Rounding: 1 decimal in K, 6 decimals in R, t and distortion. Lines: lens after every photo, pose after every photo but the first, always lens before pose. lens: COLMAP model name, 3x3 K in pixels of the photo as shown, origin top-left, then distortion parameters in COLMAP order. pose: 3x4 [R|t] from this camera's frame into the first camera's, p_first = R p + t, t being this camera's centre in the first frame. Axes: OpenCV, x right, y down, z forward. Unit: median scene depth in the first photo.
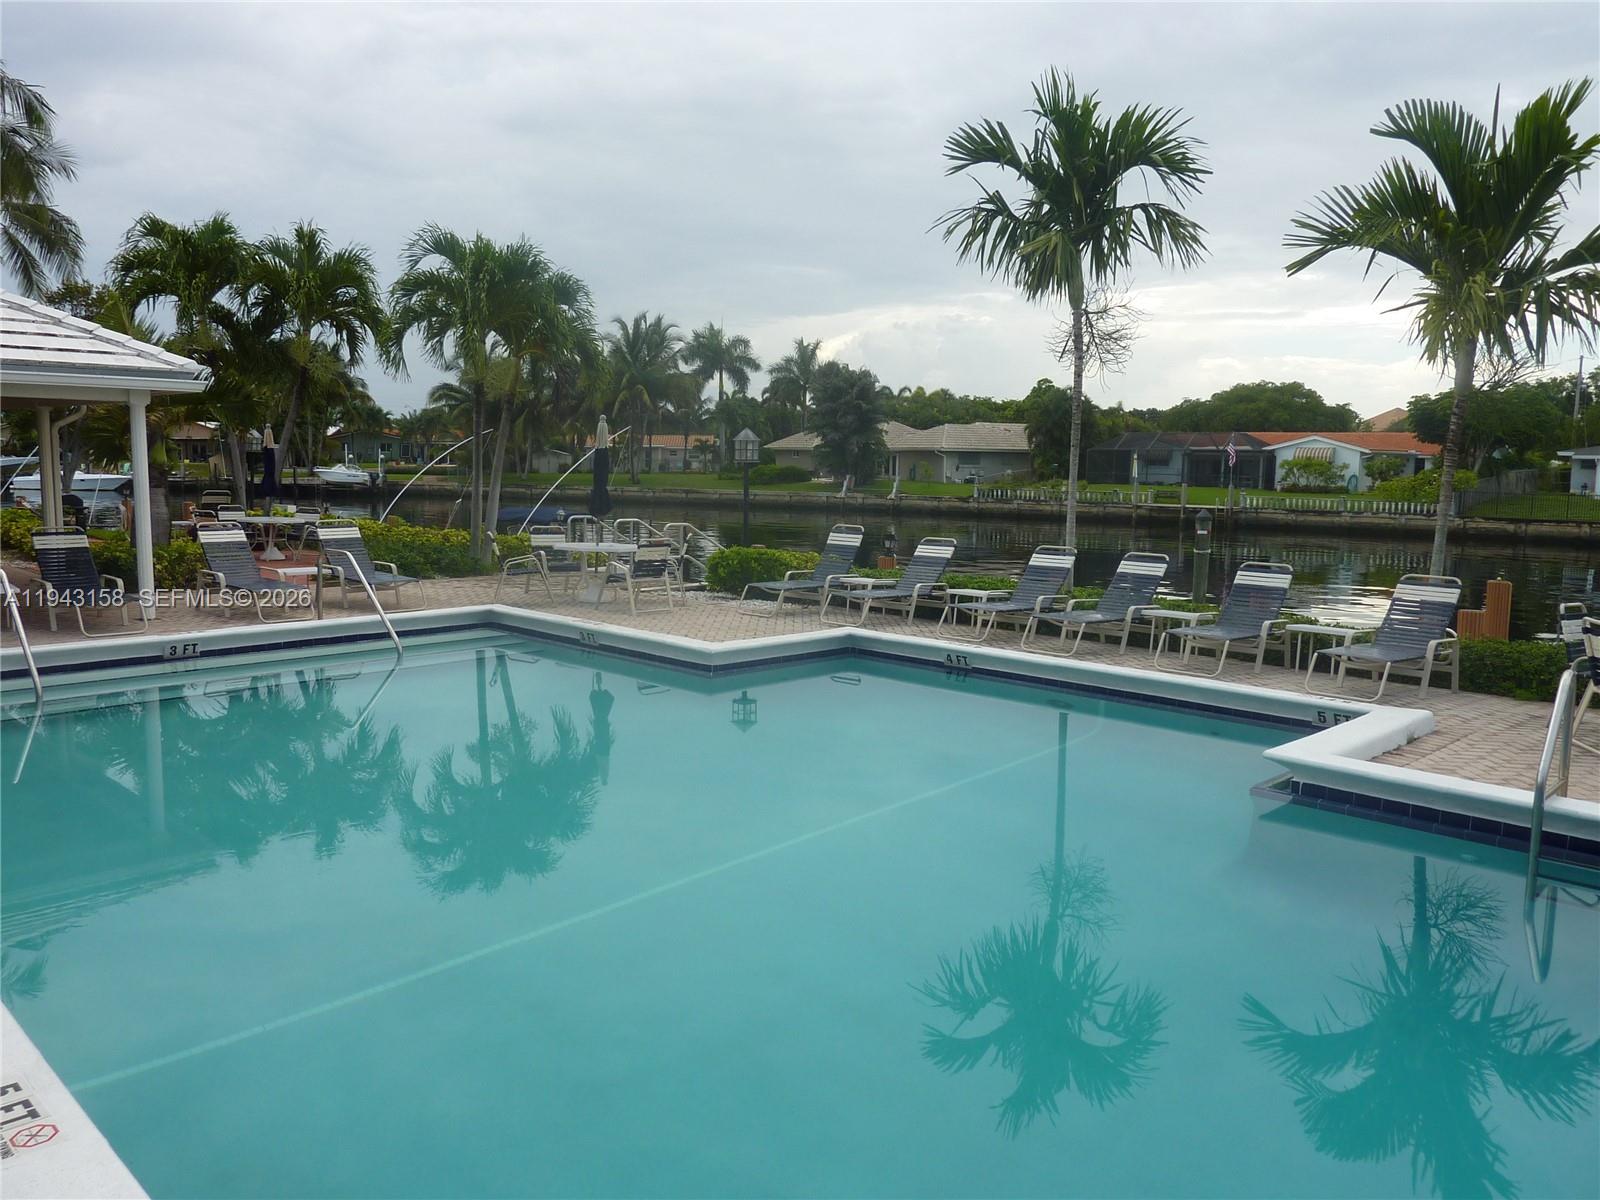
lens RADIAL K [[1222.5, 0, 800.7], [0, 1222.5, 601.1], [0, 0, 1]] dist [-0.000775, -0.016256]
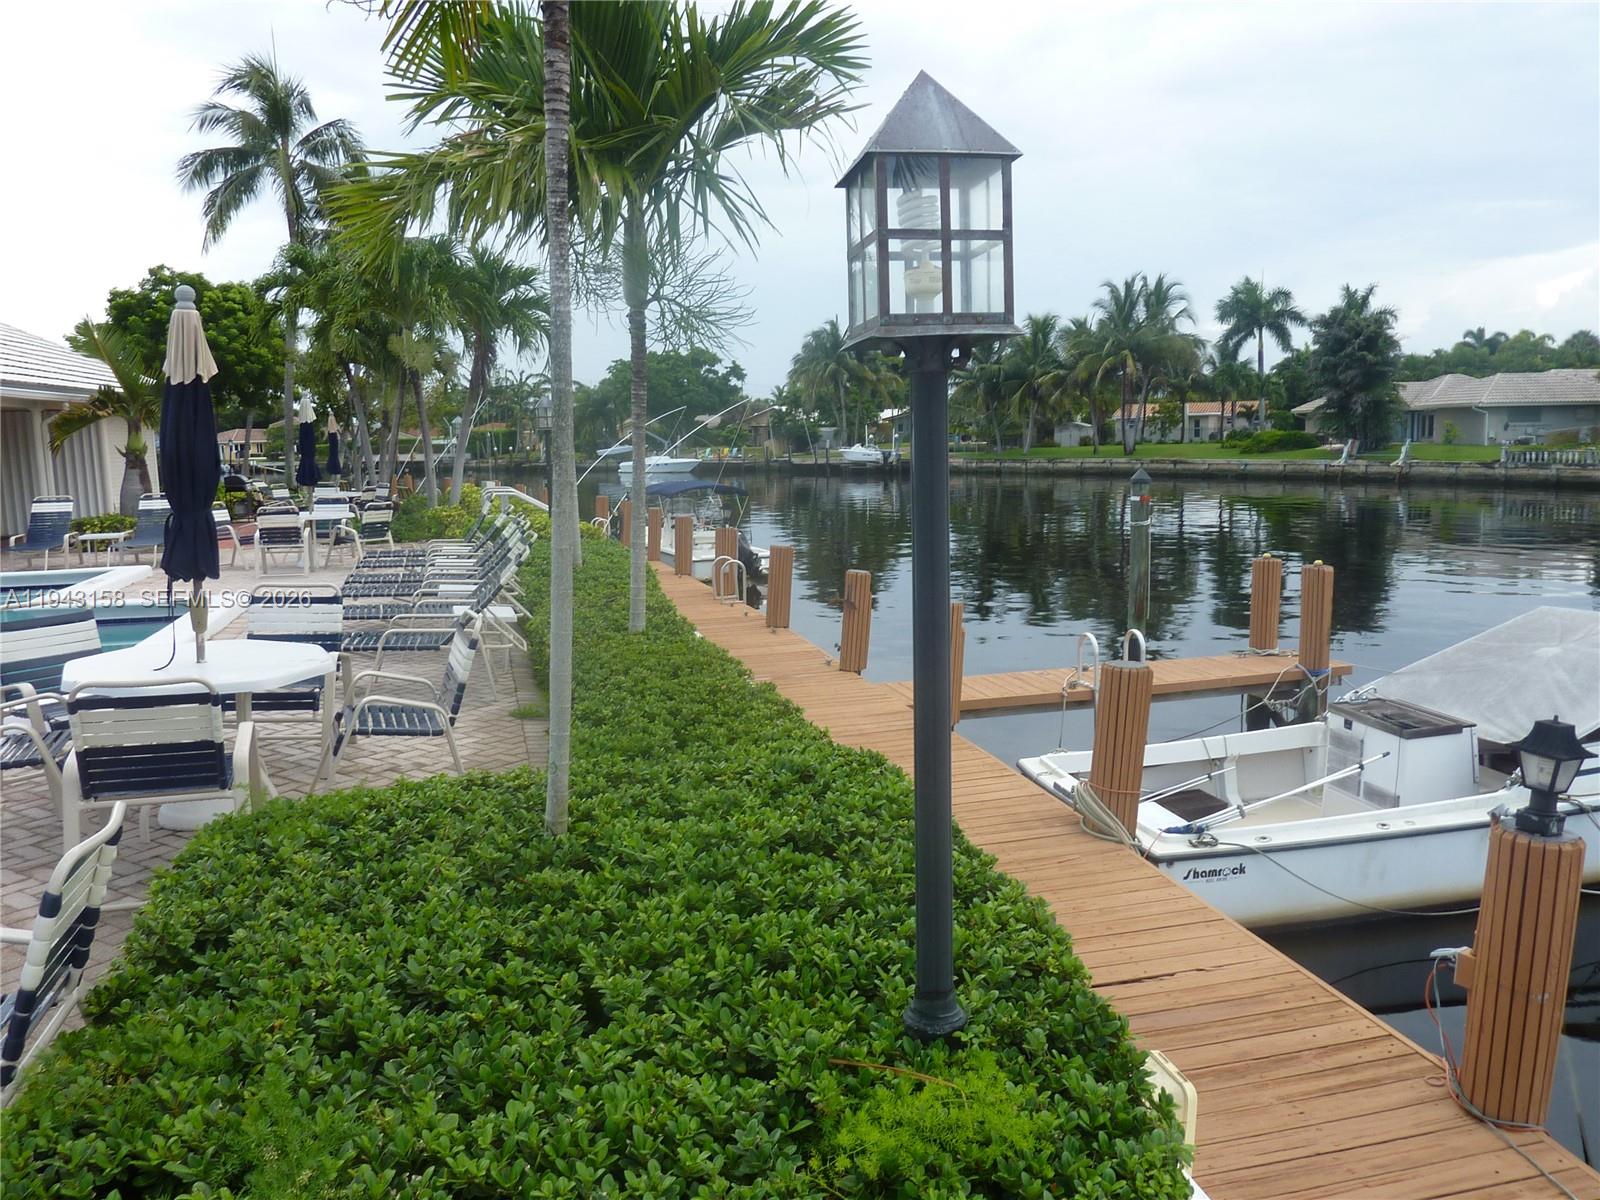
lens RADIAL K [[1222.5, 0, 801.4], [0, 1222.5, 598.6], [0, 0, 1]] dist [-0.000775, -0.016256]
pose [[0.868475, 0.032921, -0.494639, 0.124204], [-0.024116, 0.999417, 0.024176, -0.001860], [0.495146, -0.009067, 0.868762, 0.052485]]
